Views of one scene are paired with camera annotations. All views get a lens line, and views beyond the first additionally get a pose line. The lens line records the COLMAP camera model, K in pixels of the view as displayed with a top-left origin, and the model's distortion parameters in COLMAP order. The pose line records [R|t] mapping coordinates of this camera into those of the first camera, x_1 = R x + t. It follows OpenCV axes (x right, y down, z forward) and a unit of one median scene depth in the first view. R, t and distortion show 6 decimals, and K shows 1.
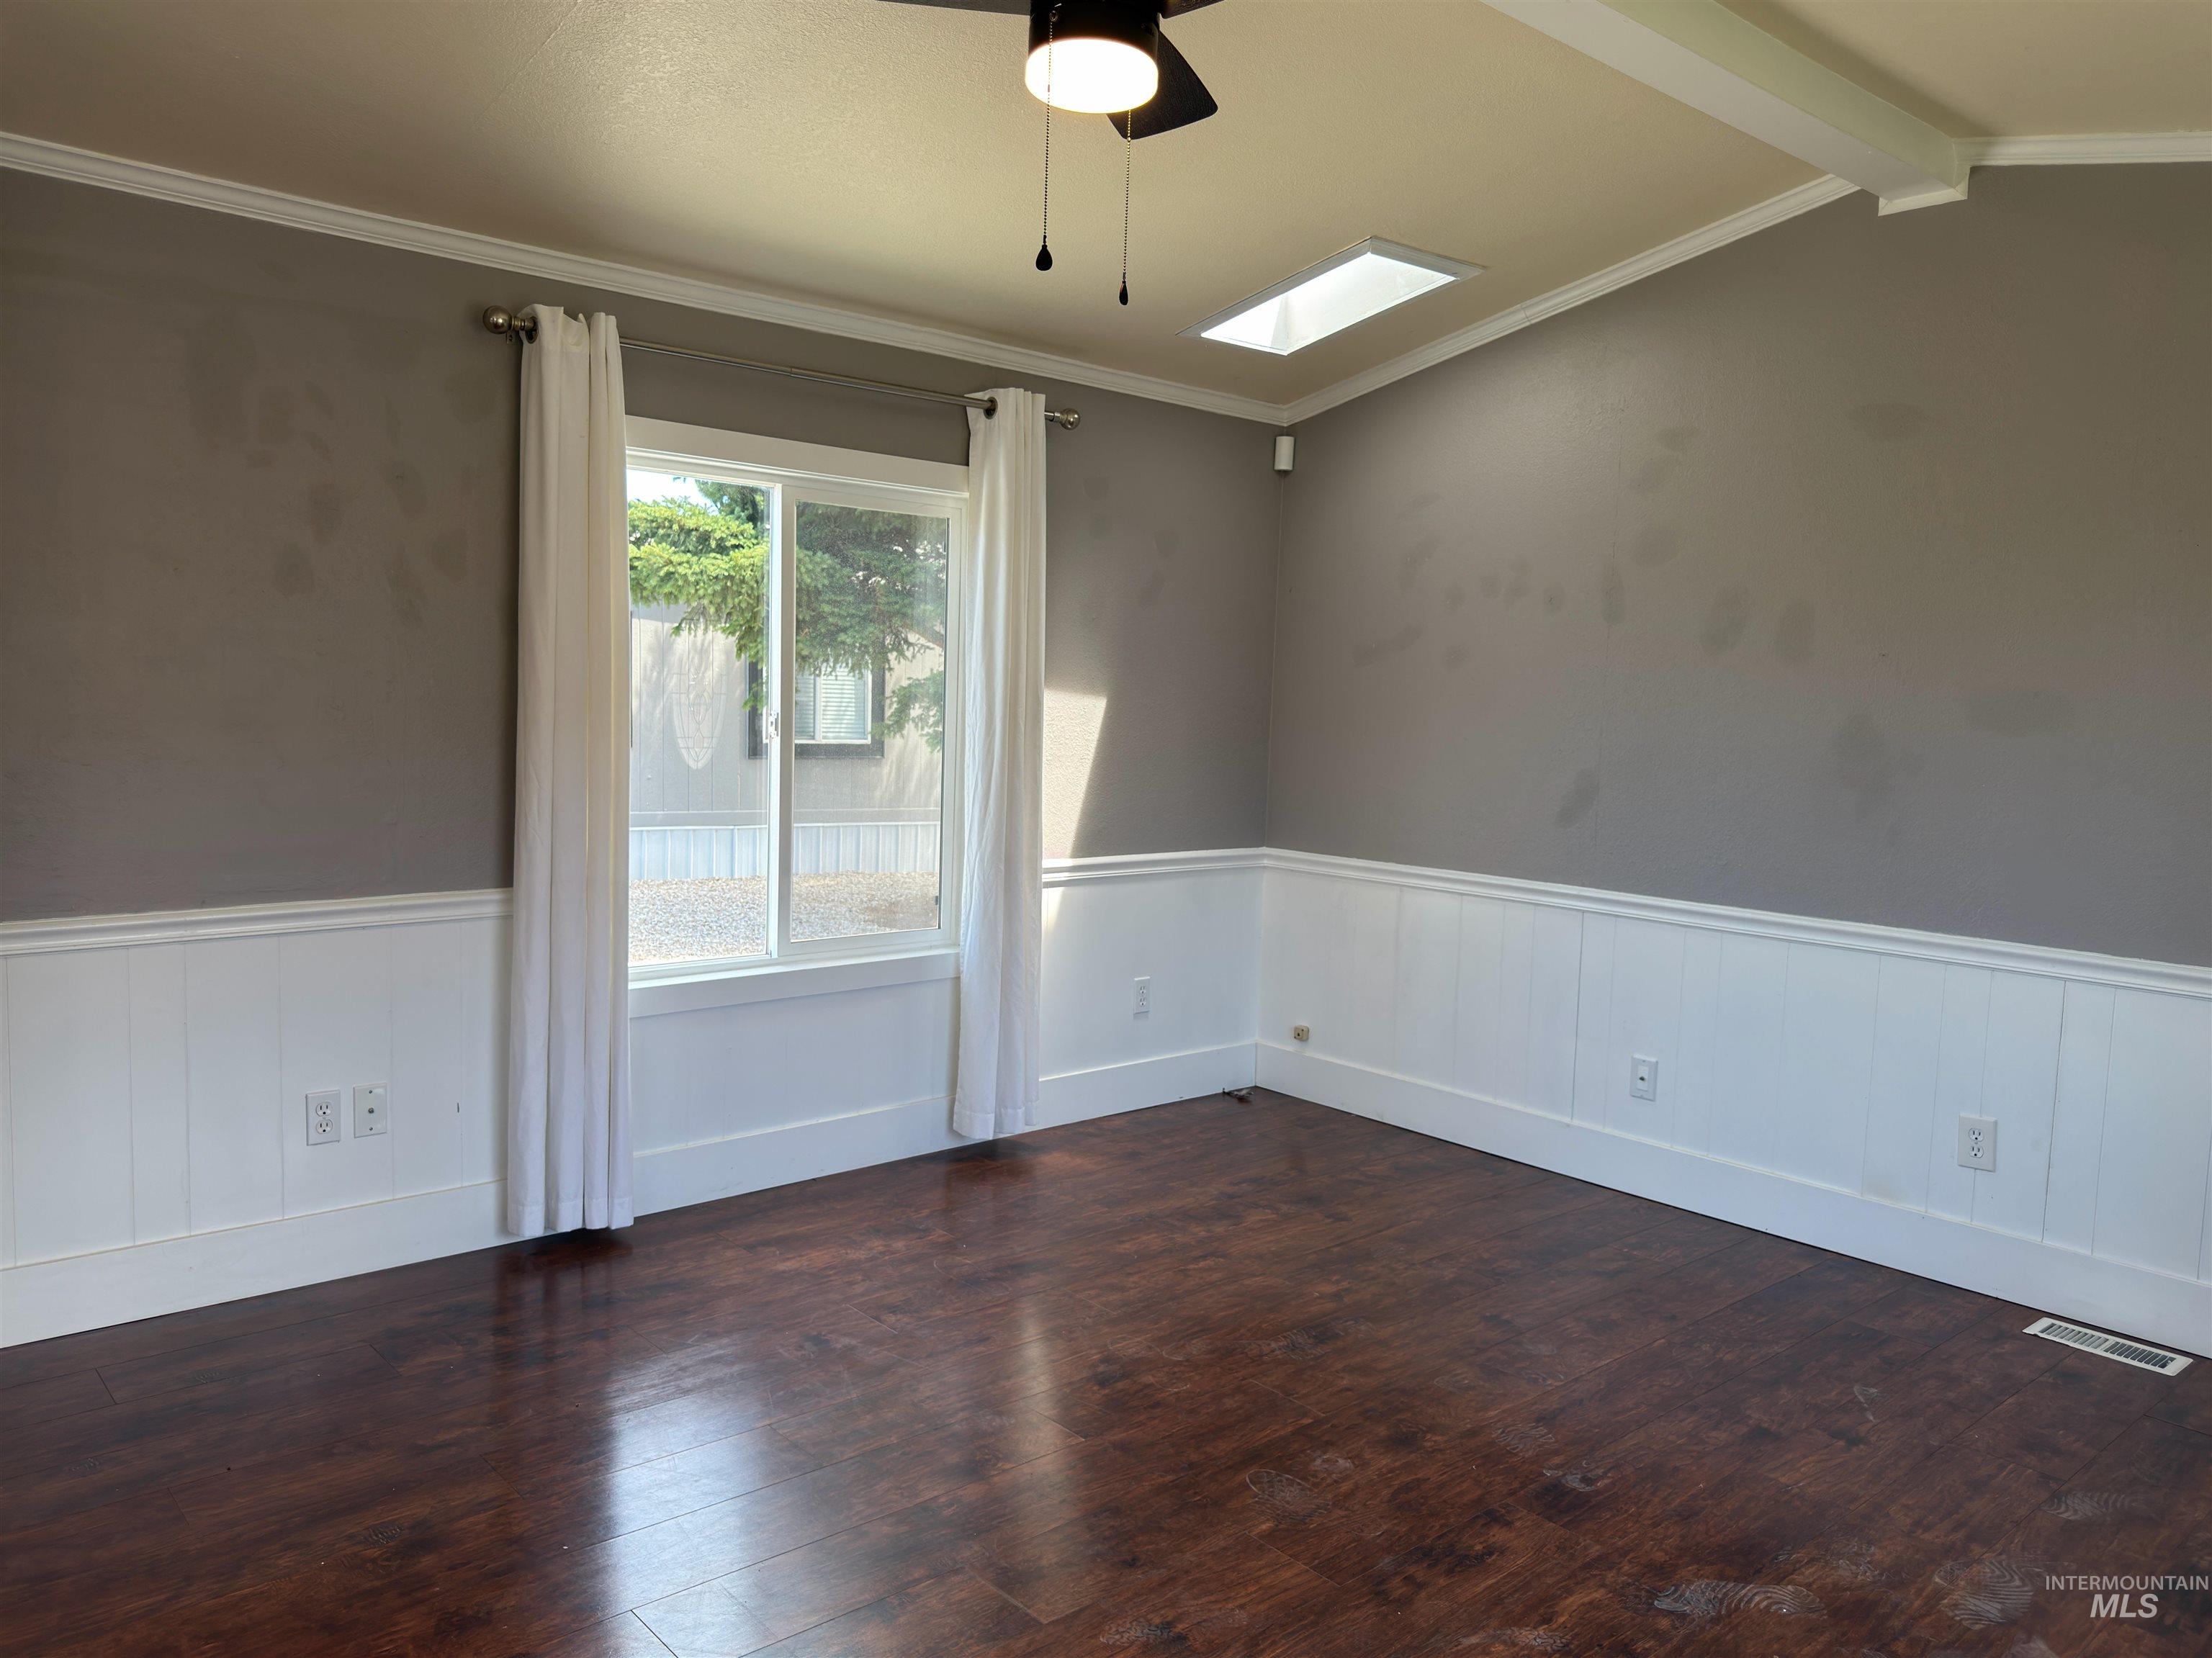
lens RADIAL K [[1589.0, 0, 1107.5], [0, 1589.0, 818.9], [0, 0, 1]] dist [0.033987, -0.004483]
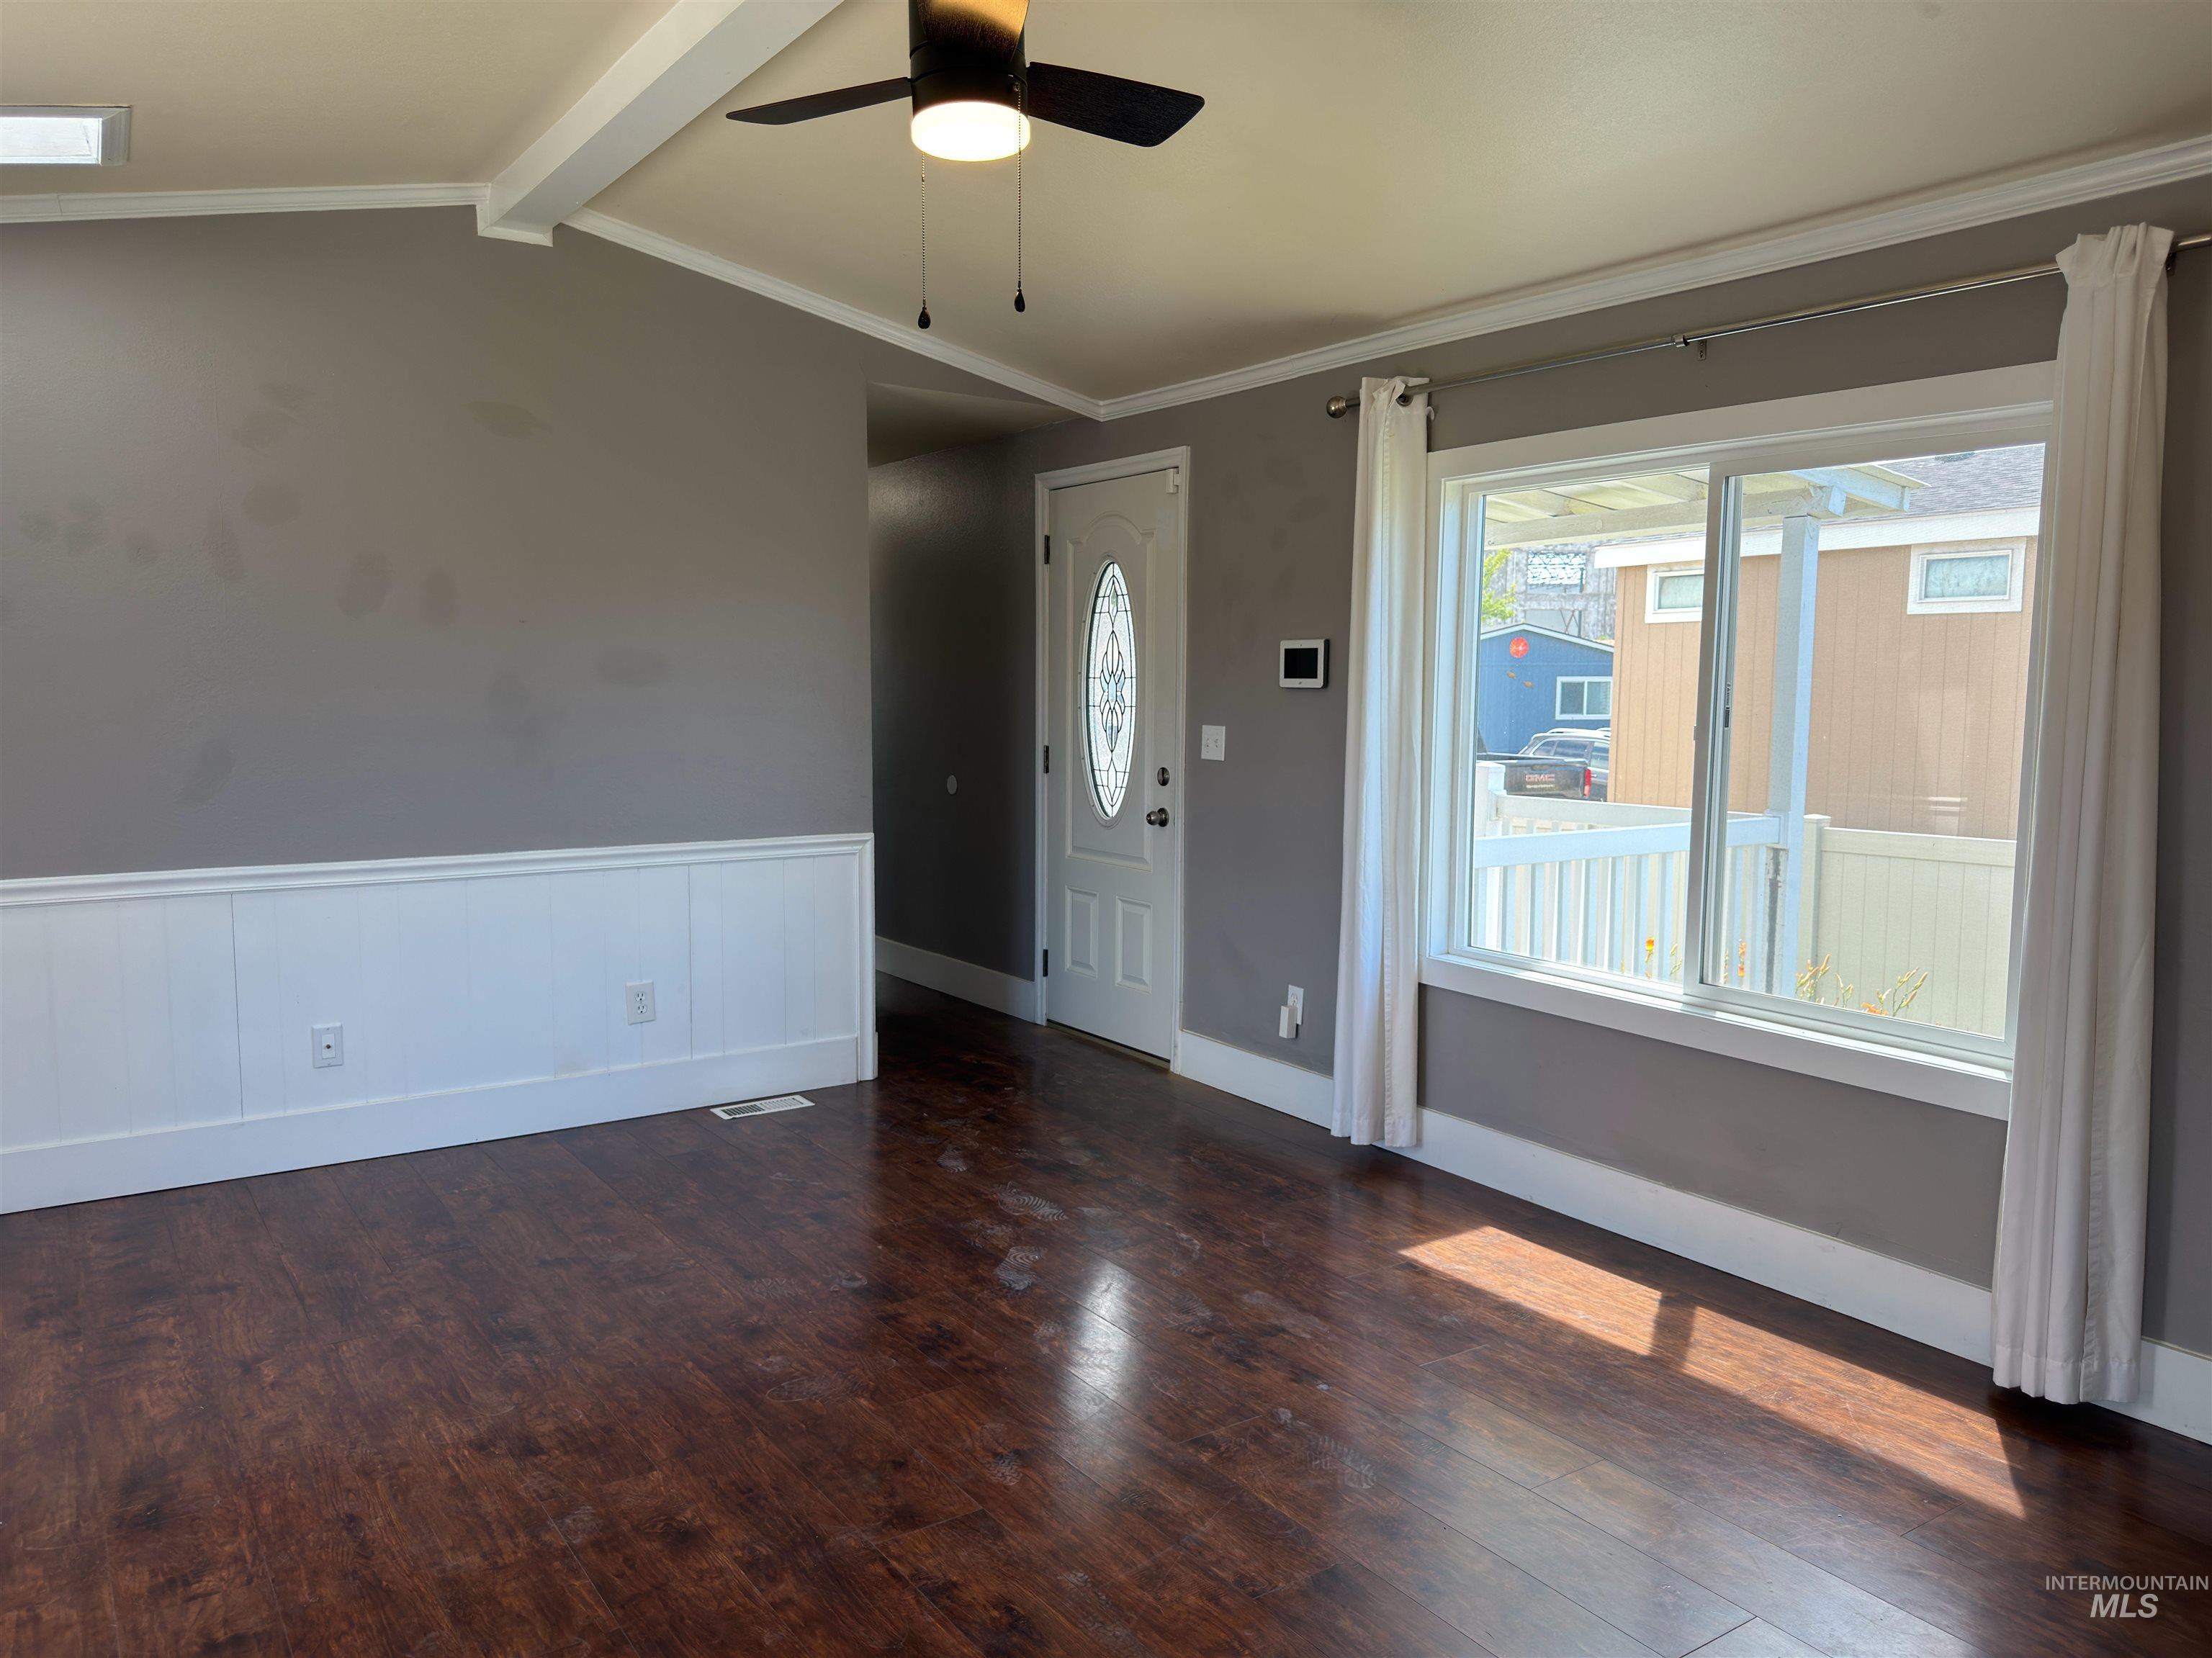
lens RADIAL K [[1589.0, 0, 1105.1], [0, 1589.0, 823.9], [0, 0, 1]] dist [0.033987, -0.004483]
pose [[0.139742, -0.126910, 0.982021, -0.646920], [0.079307, 0.990001, 0.116656, -0.060387], [-0.987007, 0.061579, 0.148409, 0.430284]]
